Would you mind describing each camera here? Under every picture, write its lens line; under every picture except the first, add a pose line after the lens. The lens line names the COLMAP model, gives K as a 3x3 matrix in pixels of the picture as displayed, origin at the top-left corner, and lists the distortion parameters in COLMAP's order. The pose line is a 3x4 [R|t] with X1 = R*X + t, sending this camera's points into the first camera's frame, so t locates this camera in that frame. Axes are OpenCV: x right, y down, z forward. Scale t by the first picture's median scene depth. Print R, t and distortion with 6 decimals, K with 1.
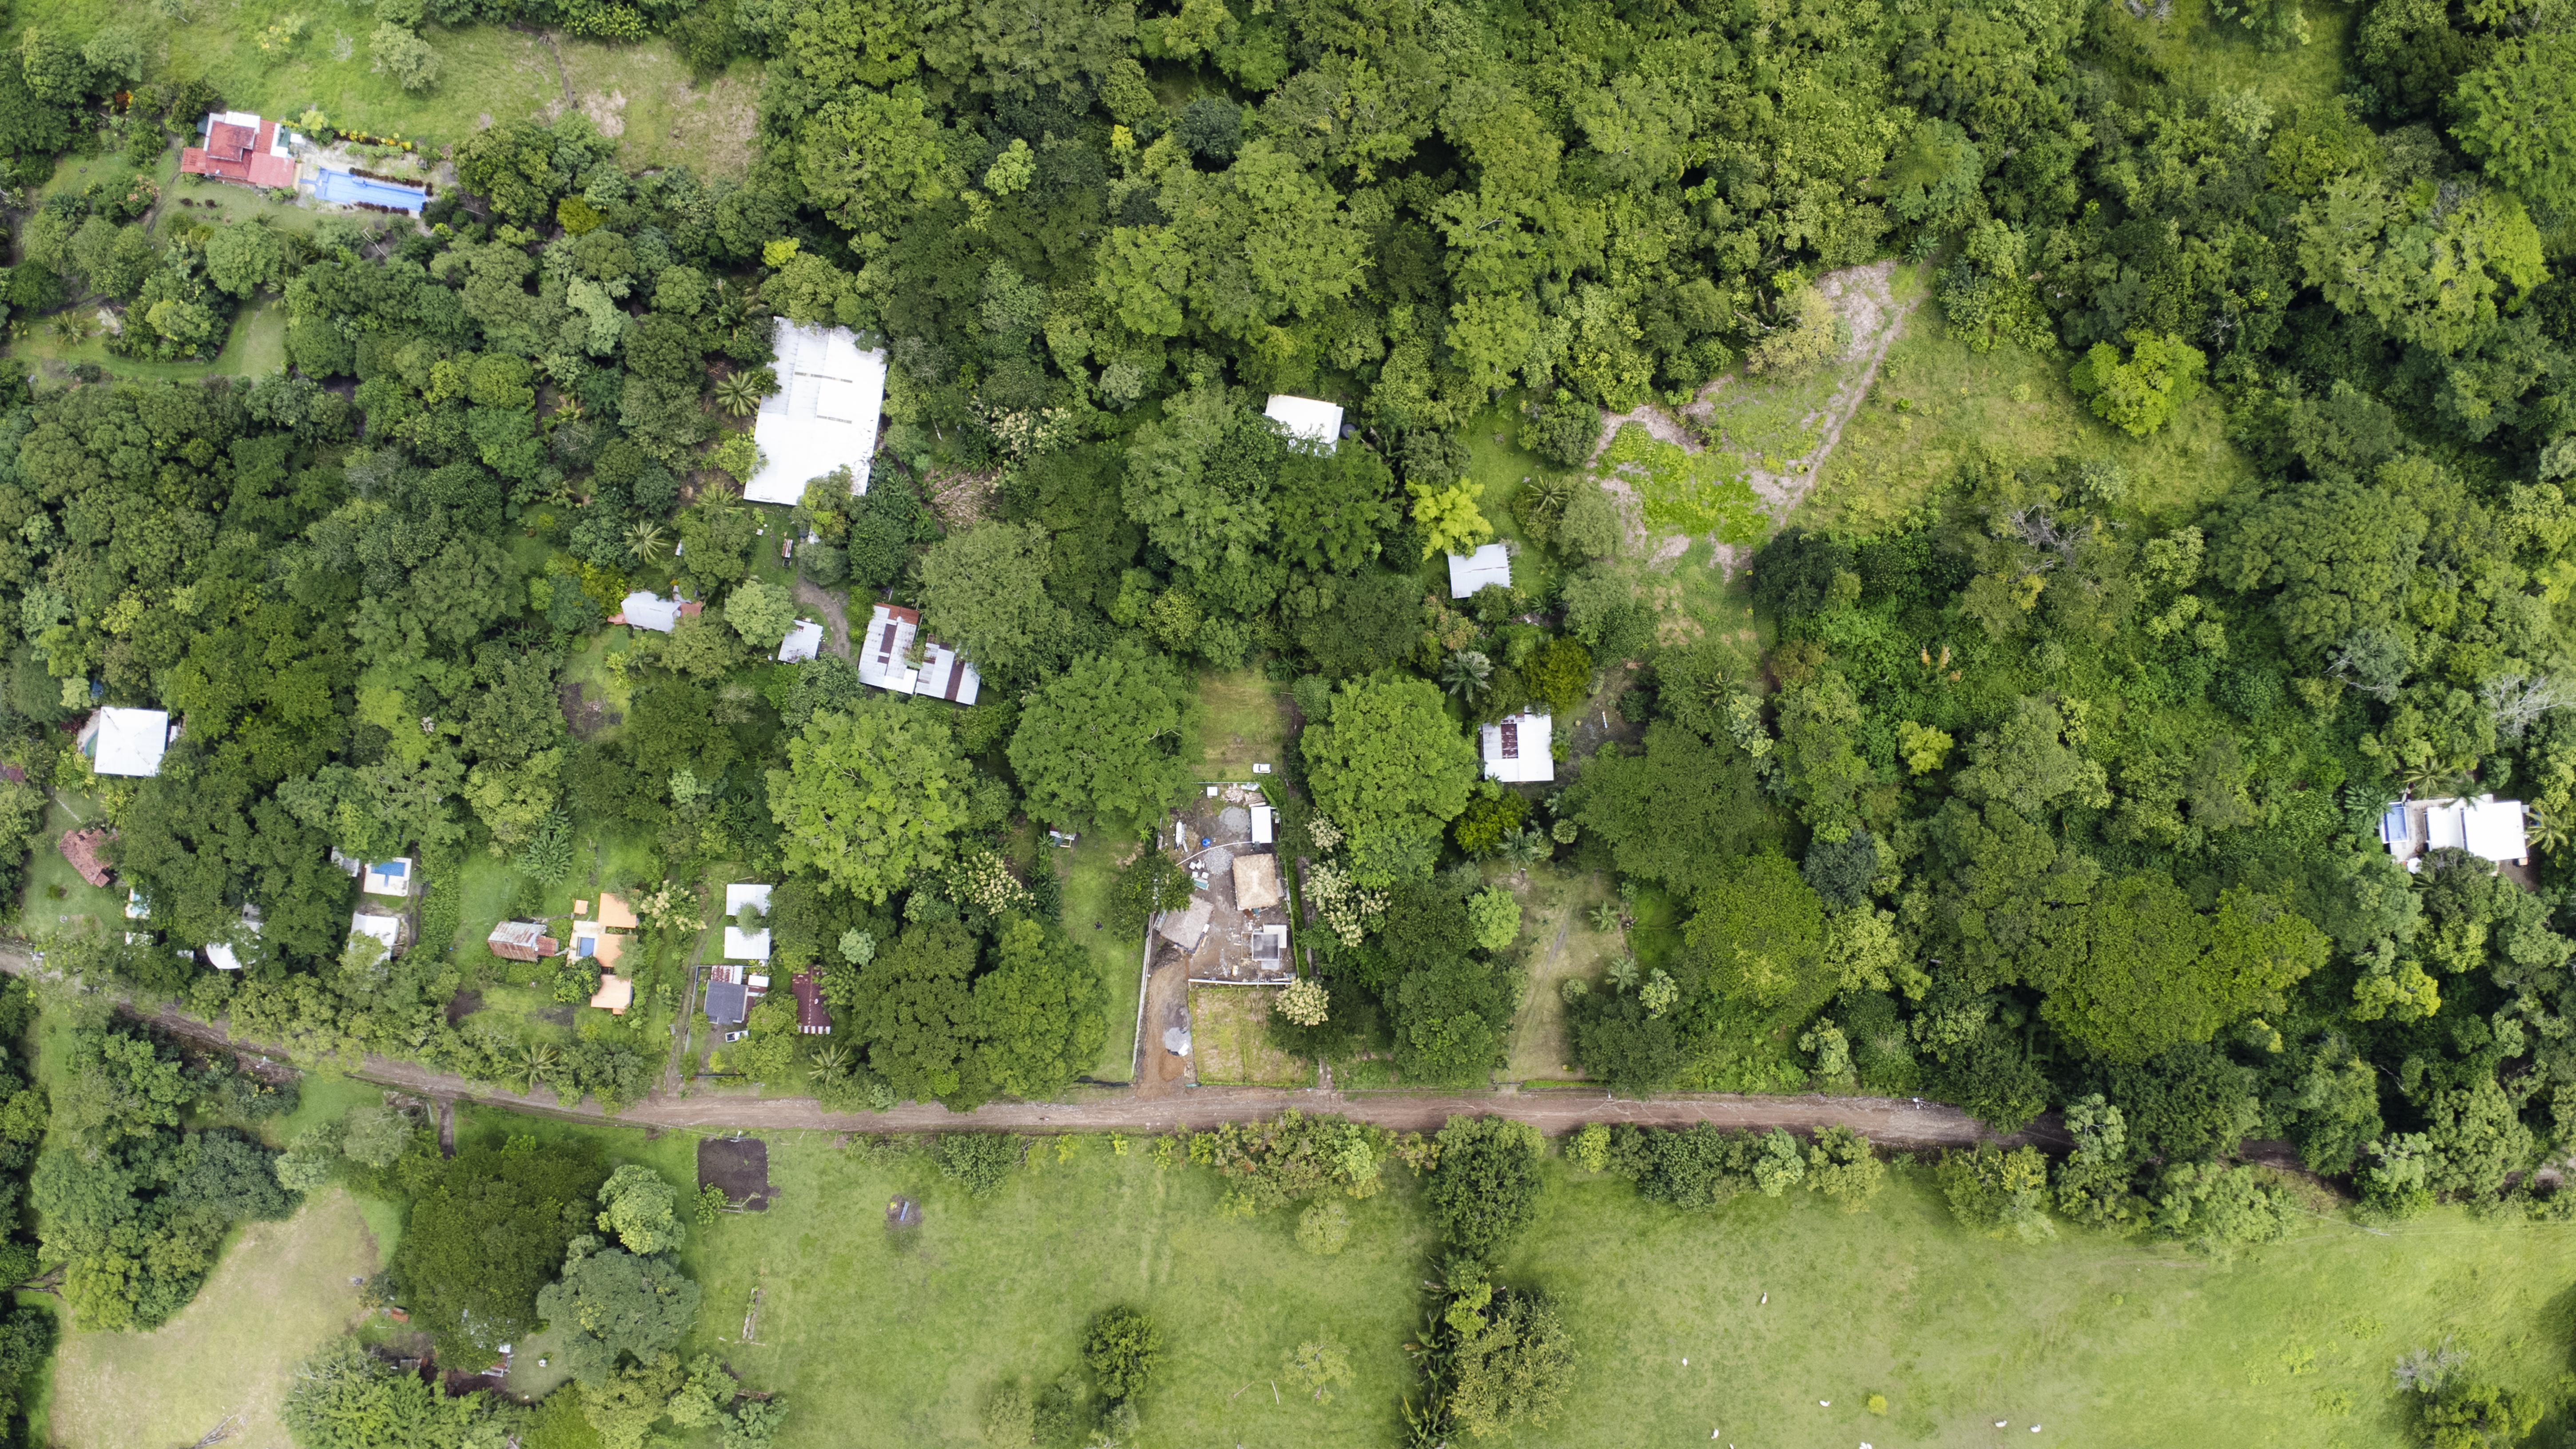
lens RADIAL K [[1797.6, 0, 1302.3], [0, 1797.6, 734.5], [0, 0, 1]] dist [0.002736, 0.004217]
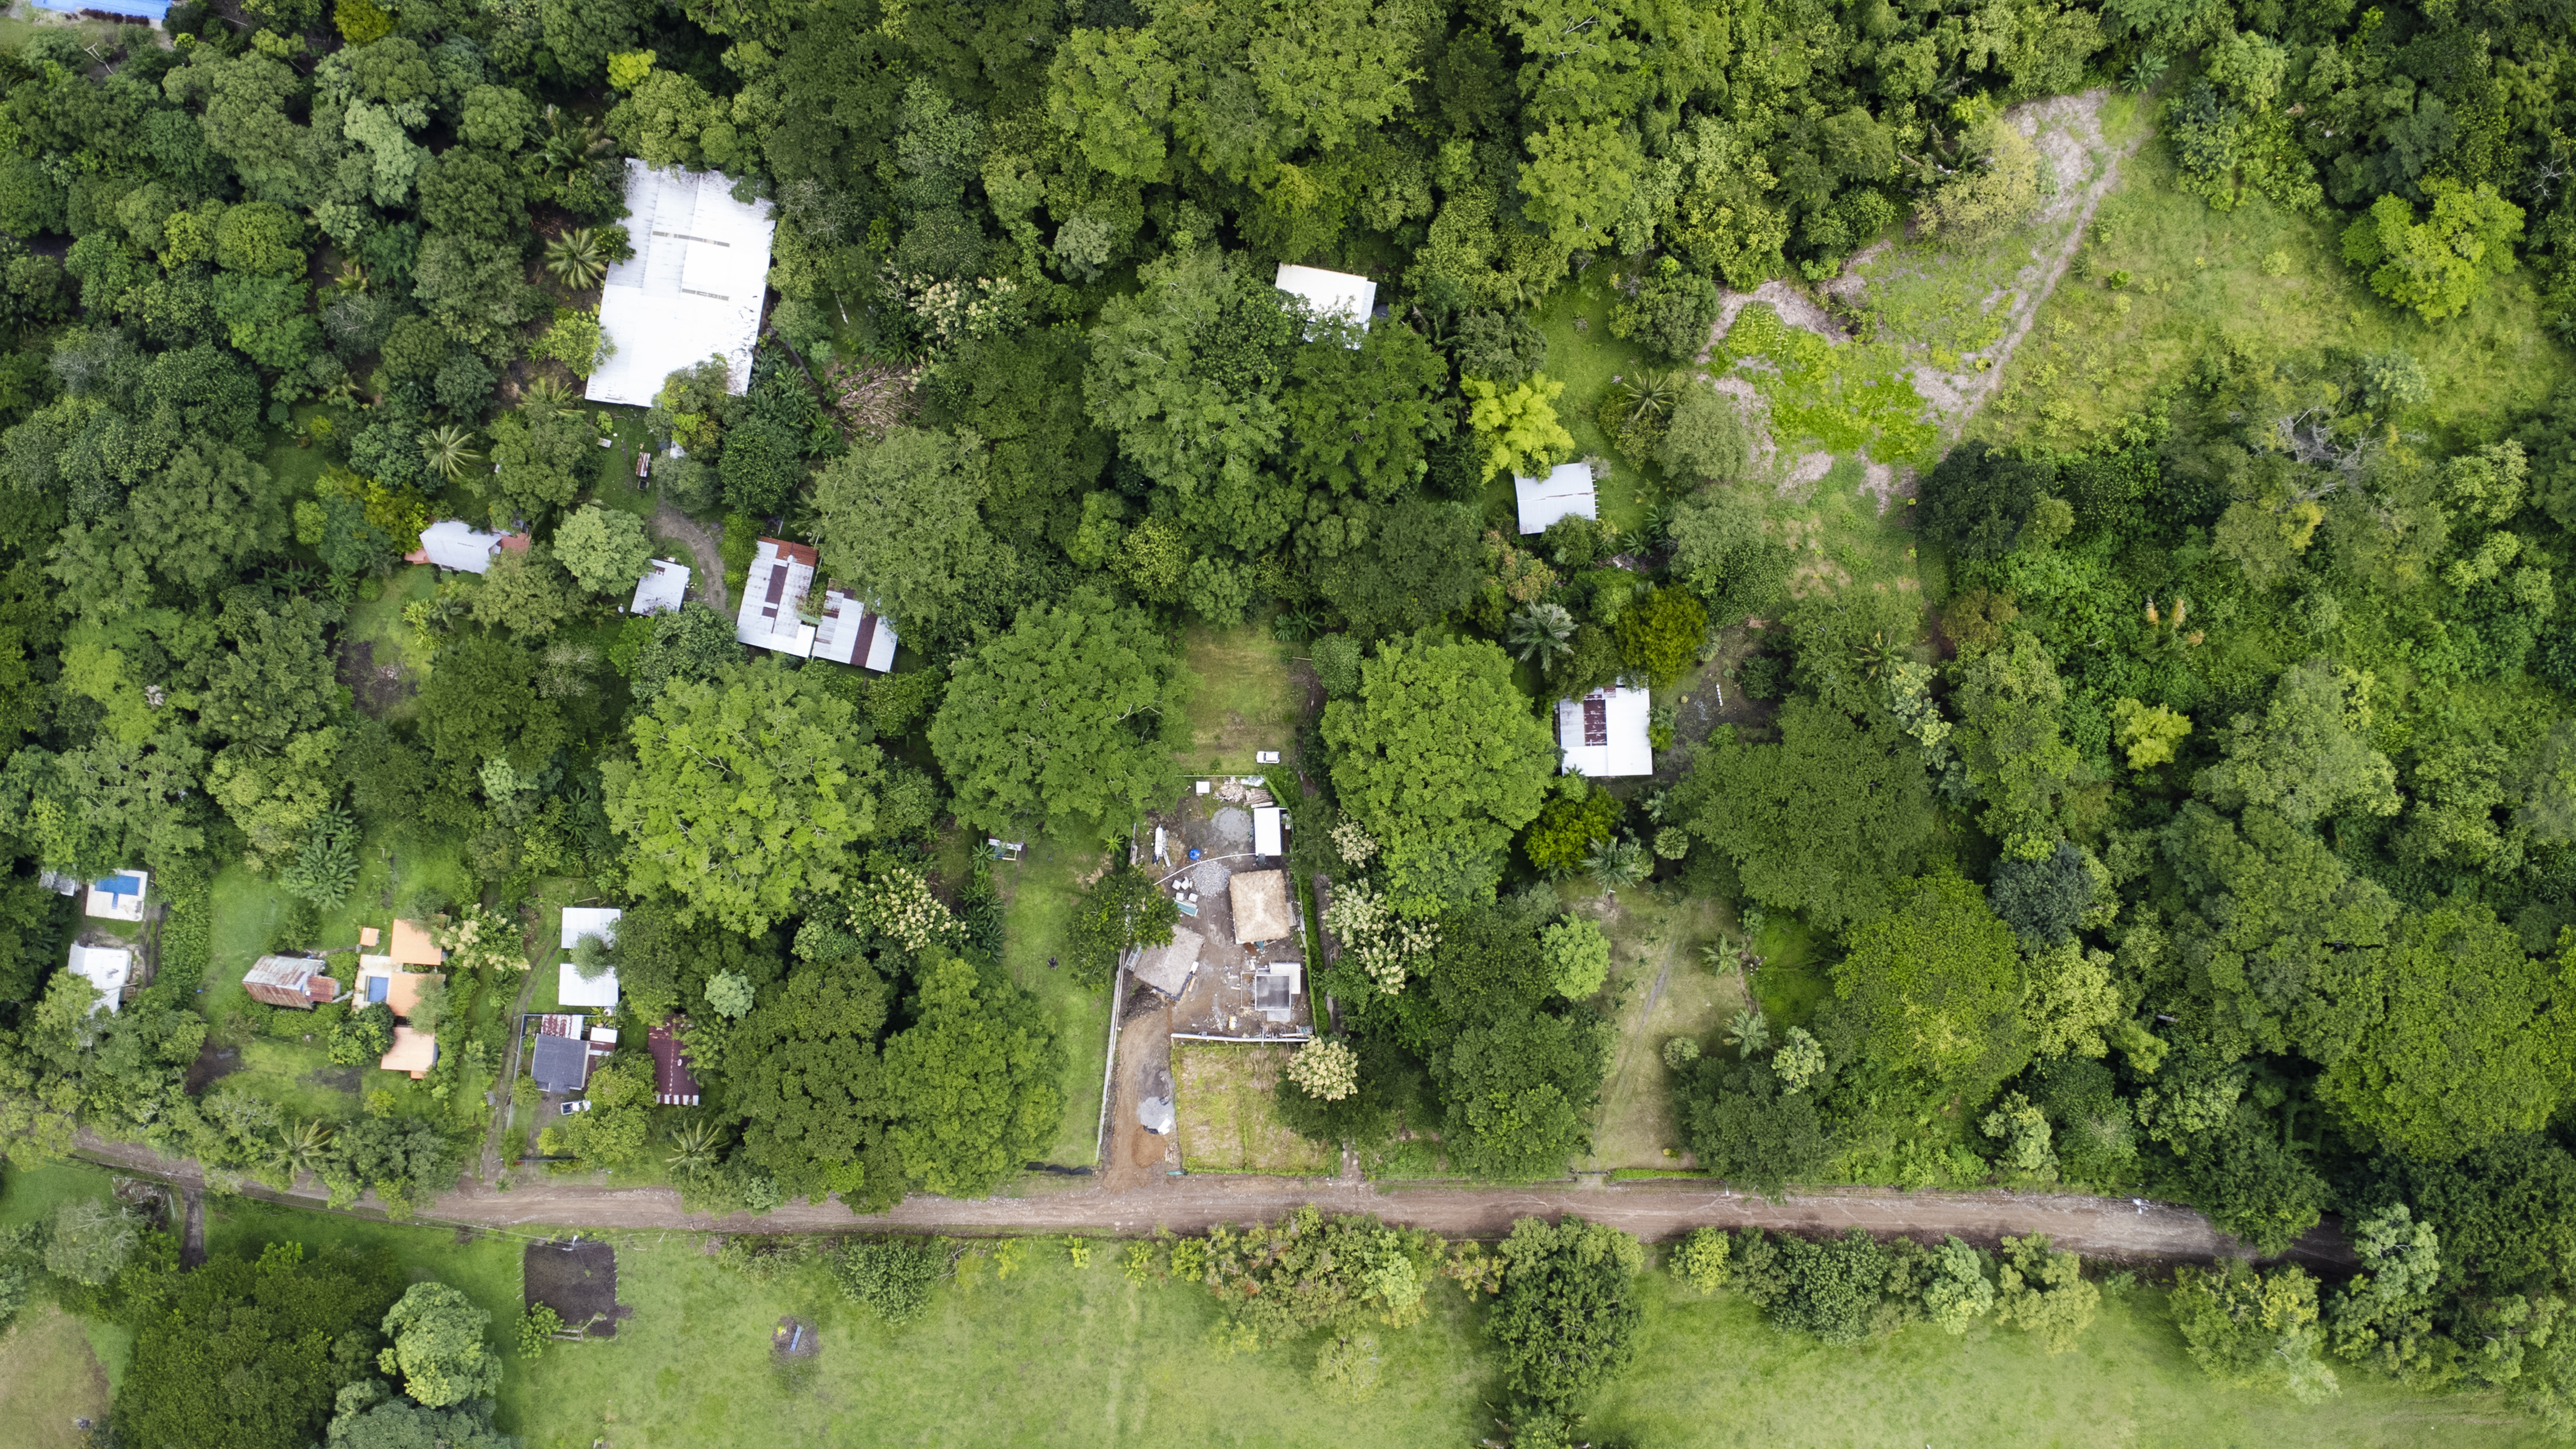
lens RADIAL K [[1803.1, 0, 1299.7], [0, 1803.1, 733.6], [0, 0, 1]] dist [0.021721, -0.024663]
pose [[0.999974, 0.003505, 0.006258, -0.014331], [-0.003597, 0.999886, 0.014692, -0.002538], [-0.006206, -0.014714, 0.999872, 0.242521]]
